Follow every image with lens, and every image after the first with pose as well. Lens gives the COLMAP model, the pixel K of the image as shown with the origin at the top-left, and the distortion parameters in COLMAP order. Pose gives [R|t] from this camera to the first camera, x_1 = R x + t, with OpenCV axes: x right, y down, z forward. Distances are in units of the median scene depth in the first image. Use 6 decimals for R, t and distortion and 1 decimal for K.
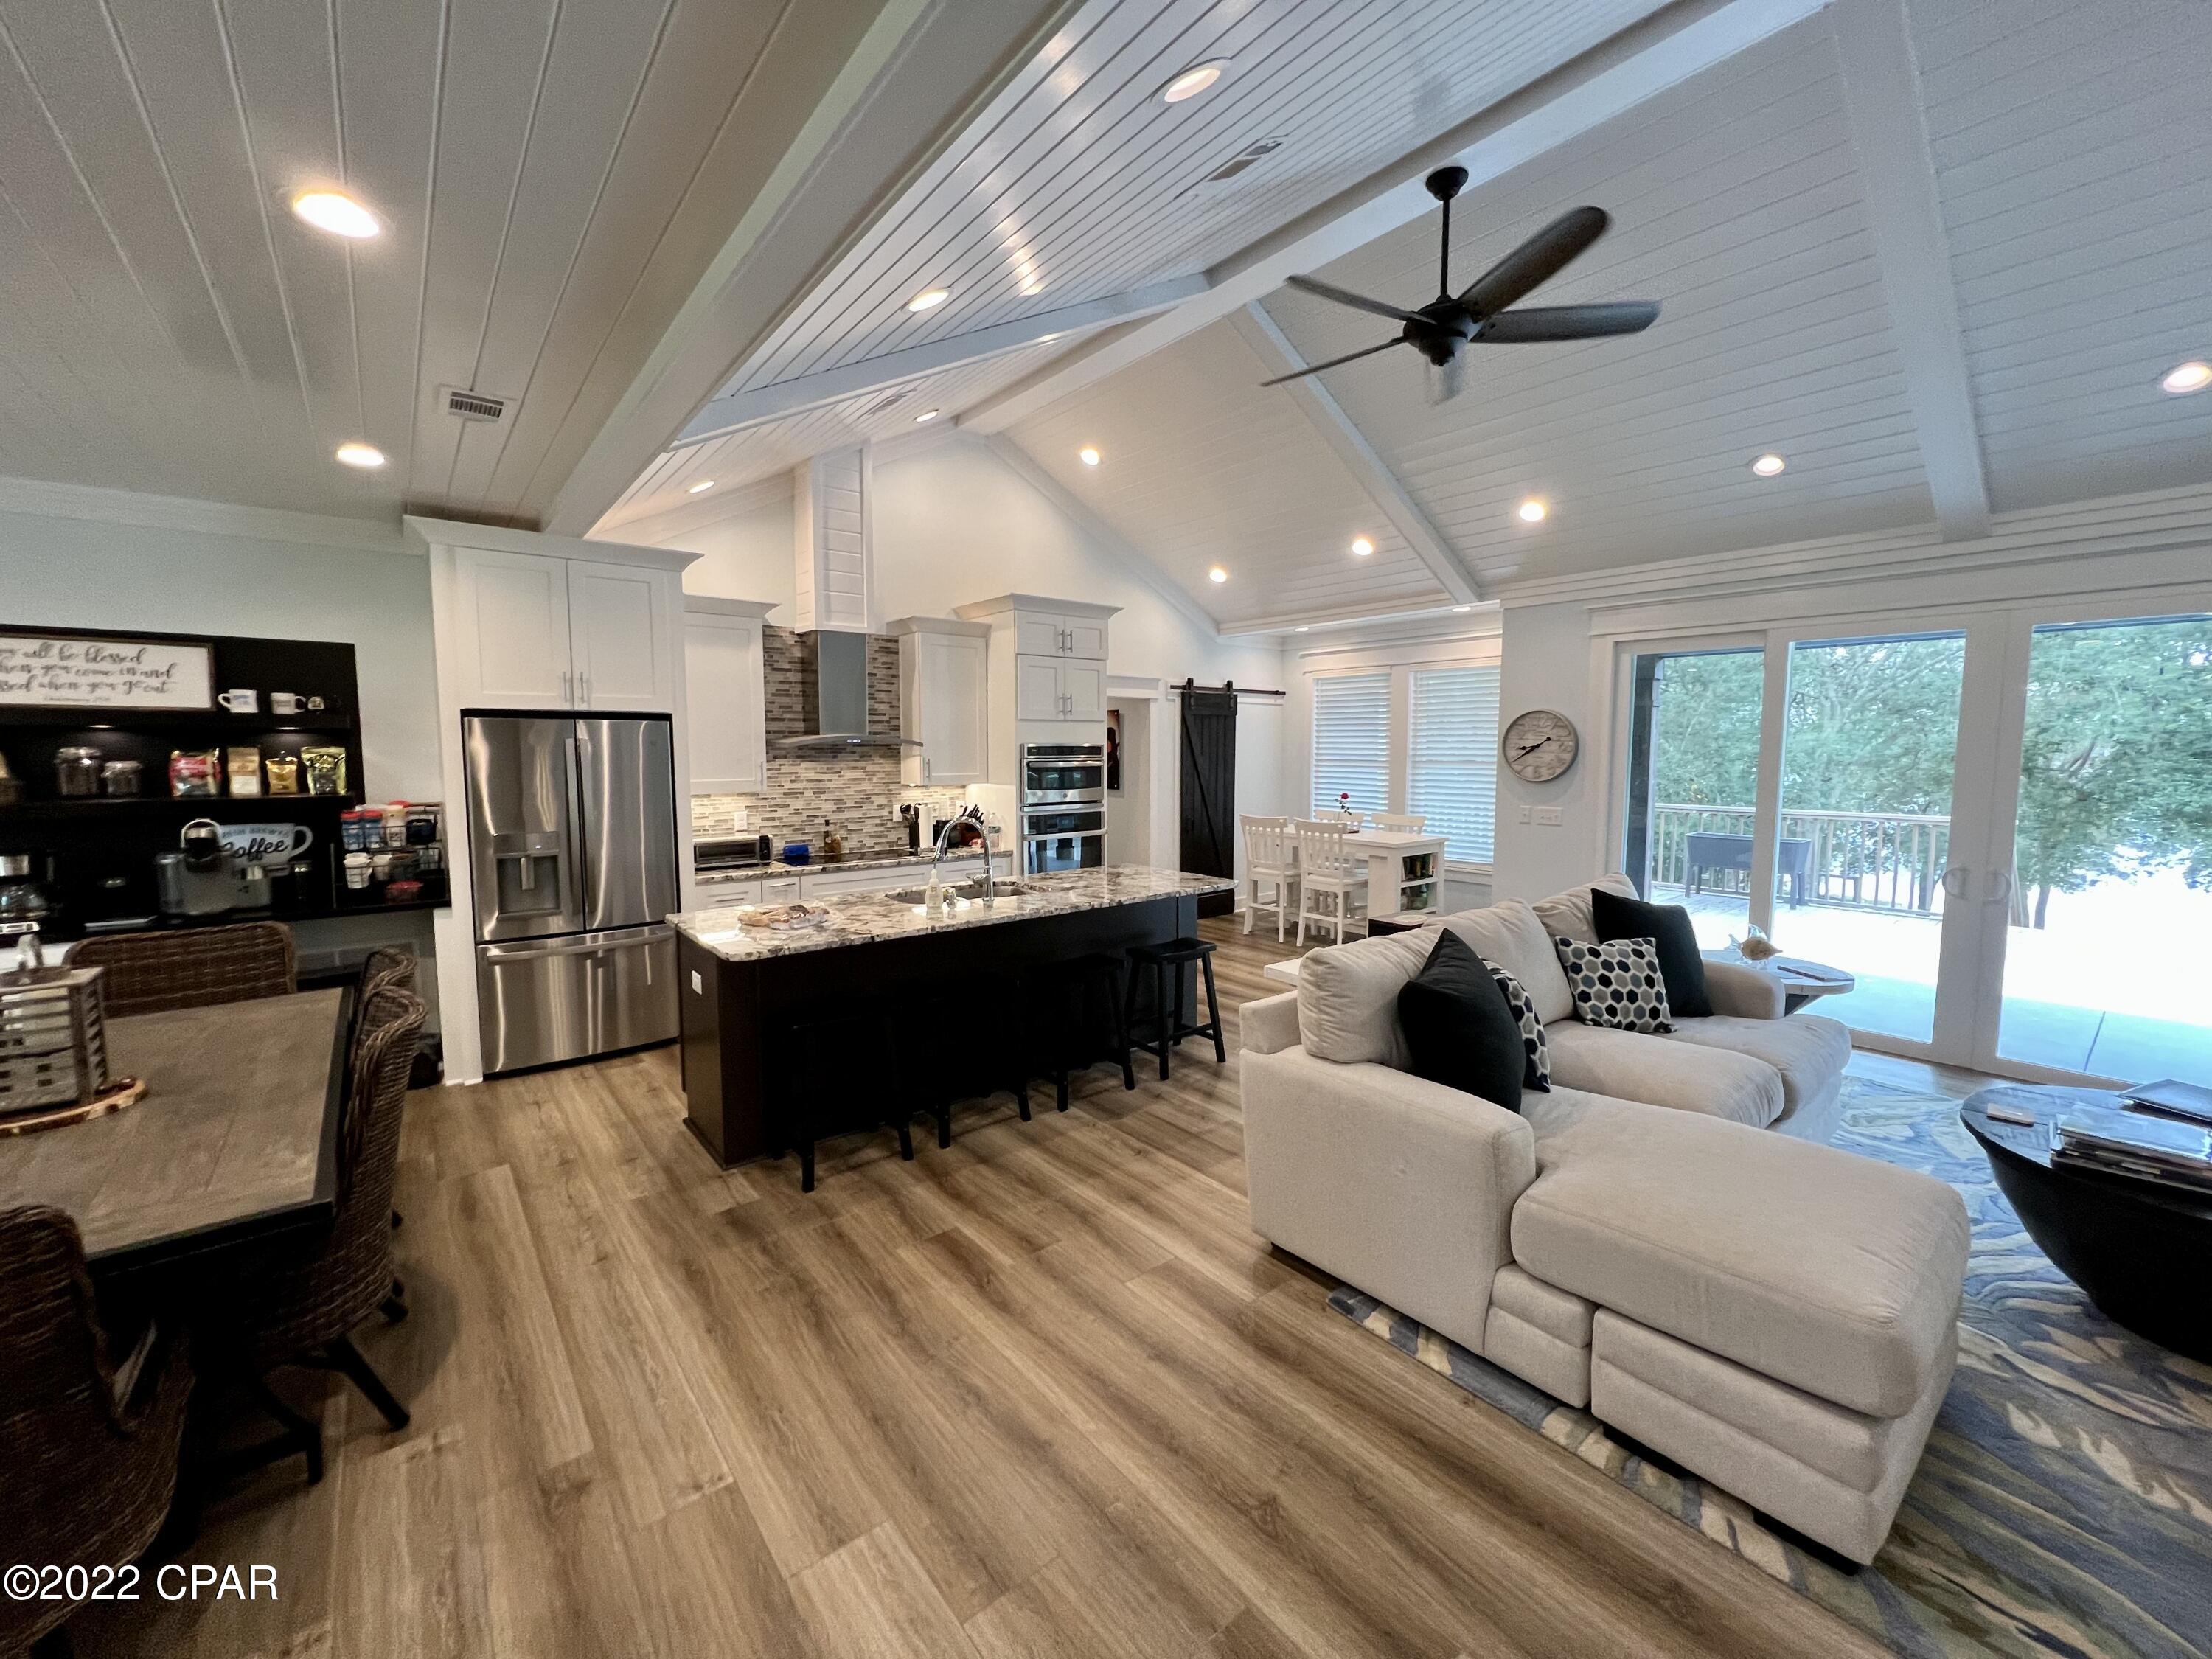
lens RADIAL K [[884.0, 0, 1100.1], [0, 884.0, 821.4], [0, 0, 1]] dist [-0.001225, 0.000650]
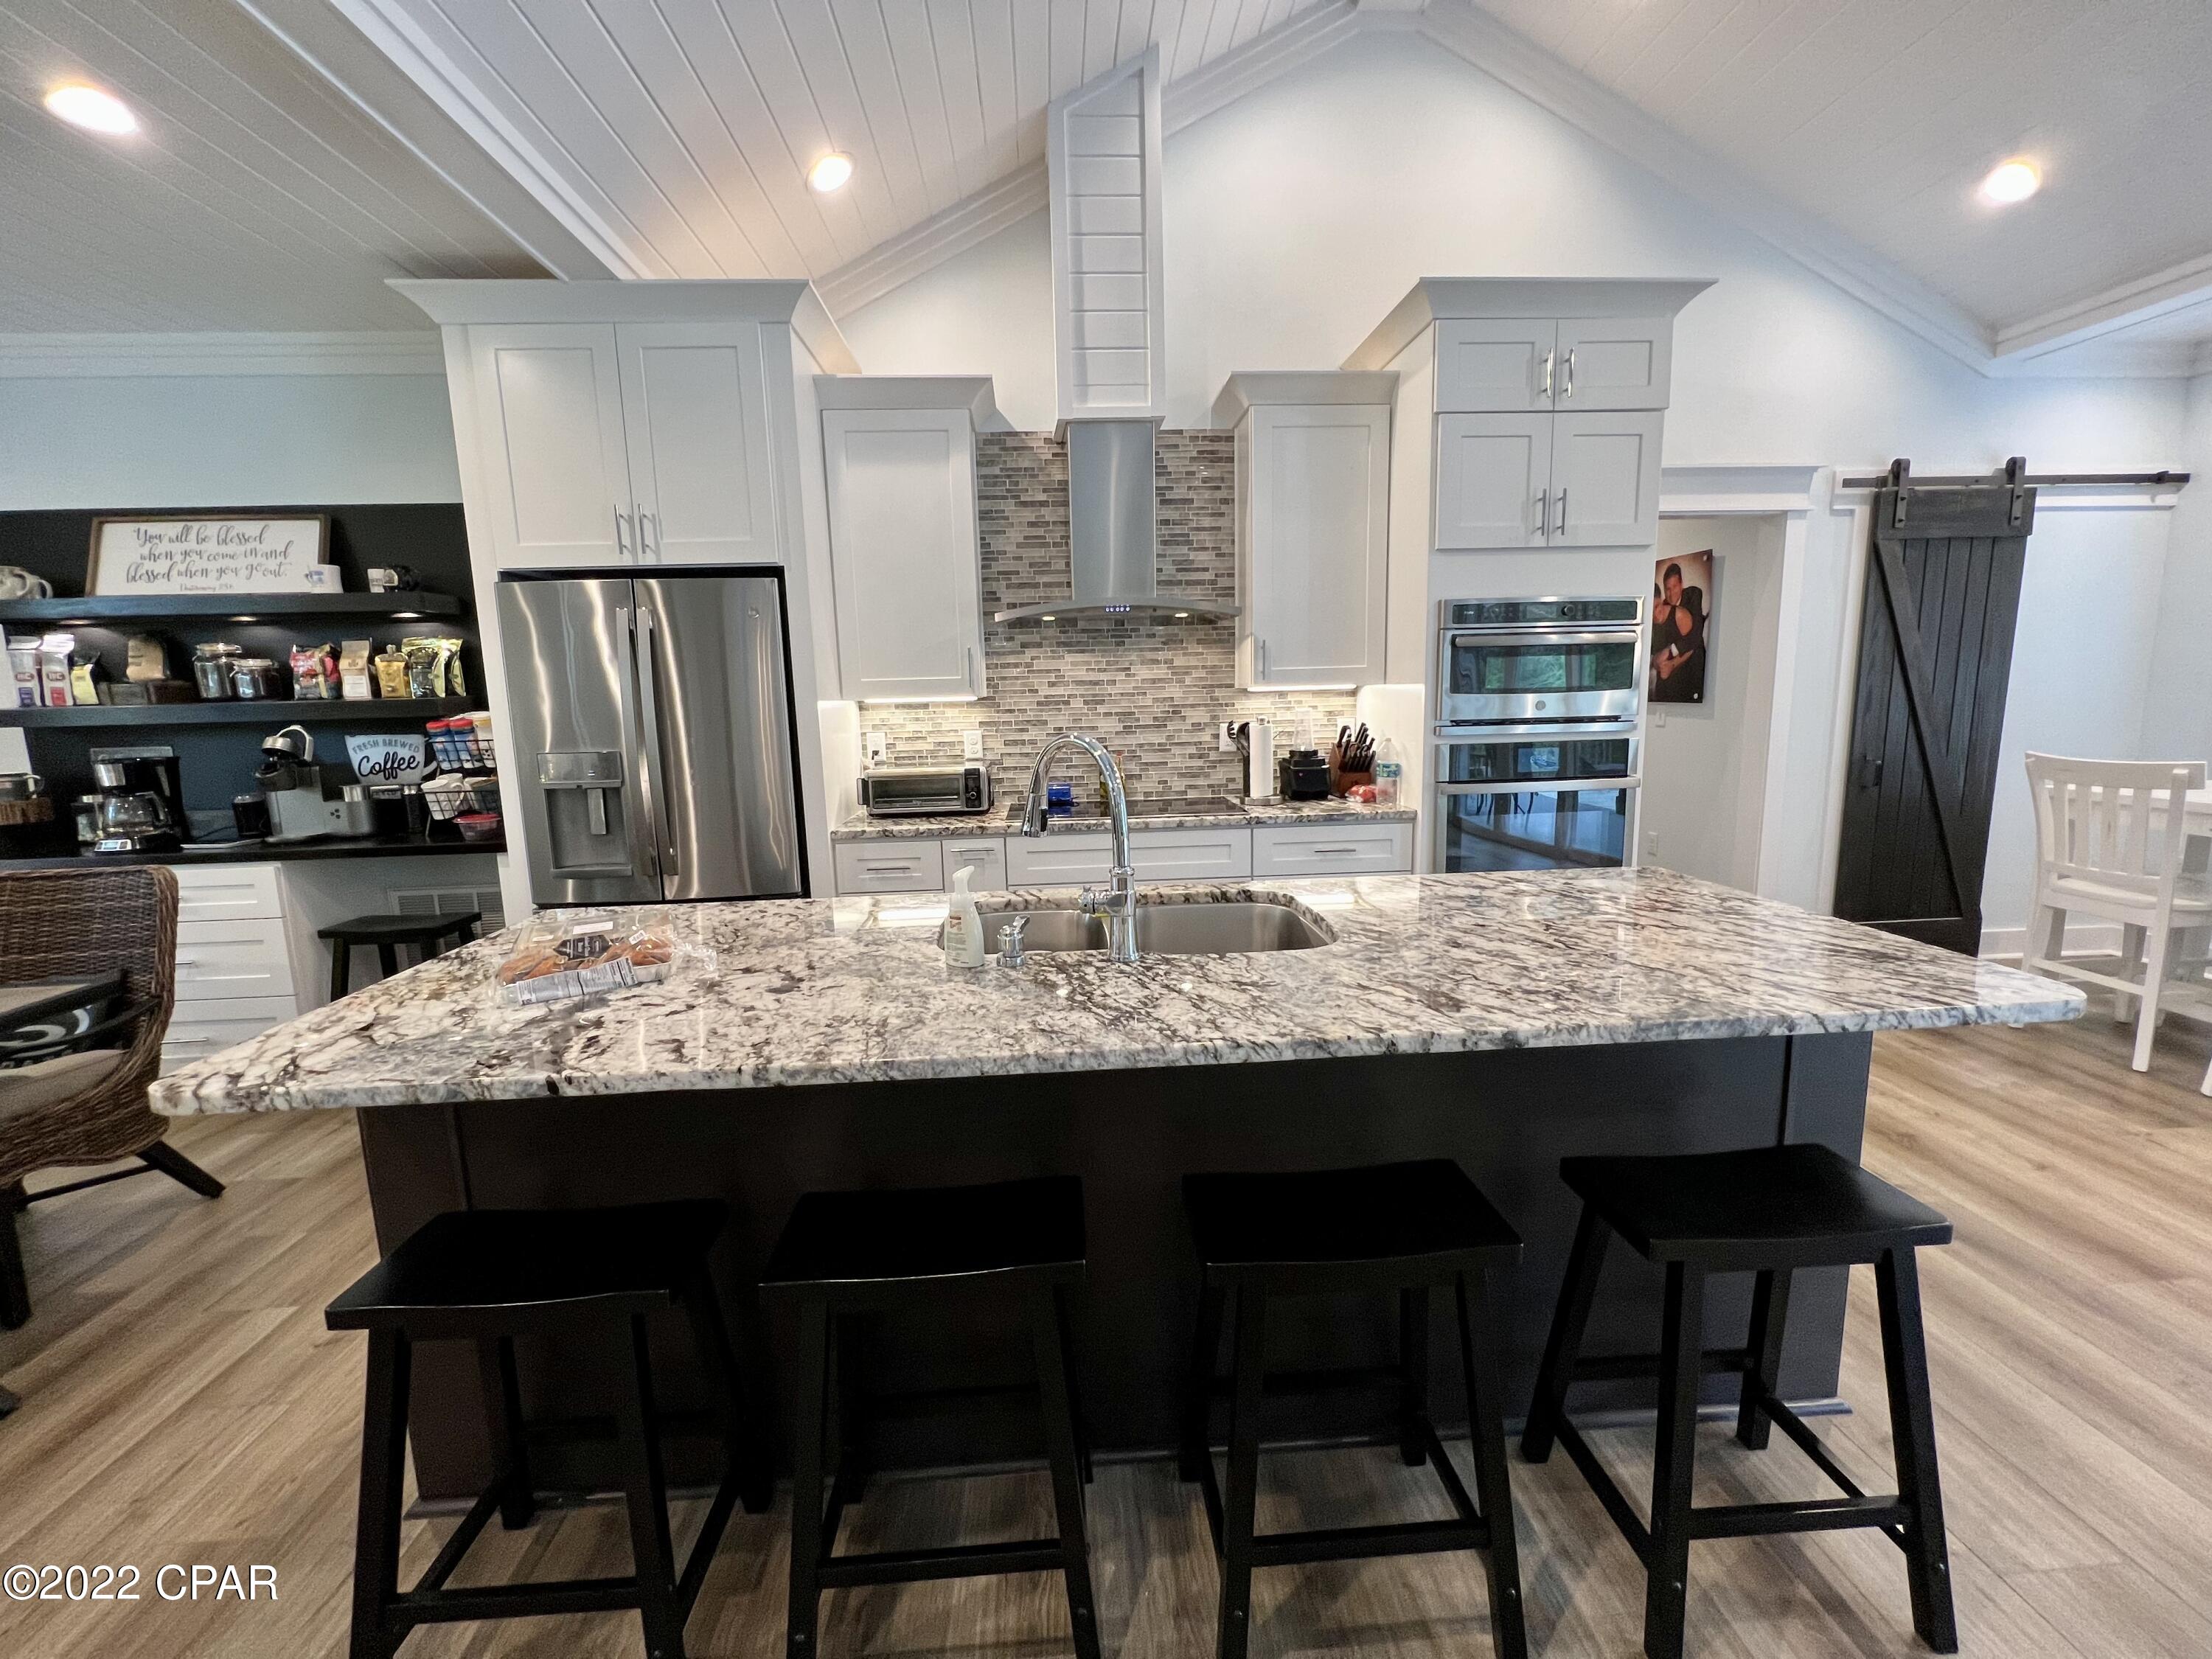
lens RADIAL K [[884.0, 0, 1098.4], [0, 884.0, 819.0], [0, 0, 1]] dist [-0.001225, 0.000650]
pose [[0.813627, 0.063494, -0.577909, 0.075297], [-0.023069, 0.996762, 0.077034, 0.002475], [0.580929, -0.049345, 0.812457, 0.703845]]
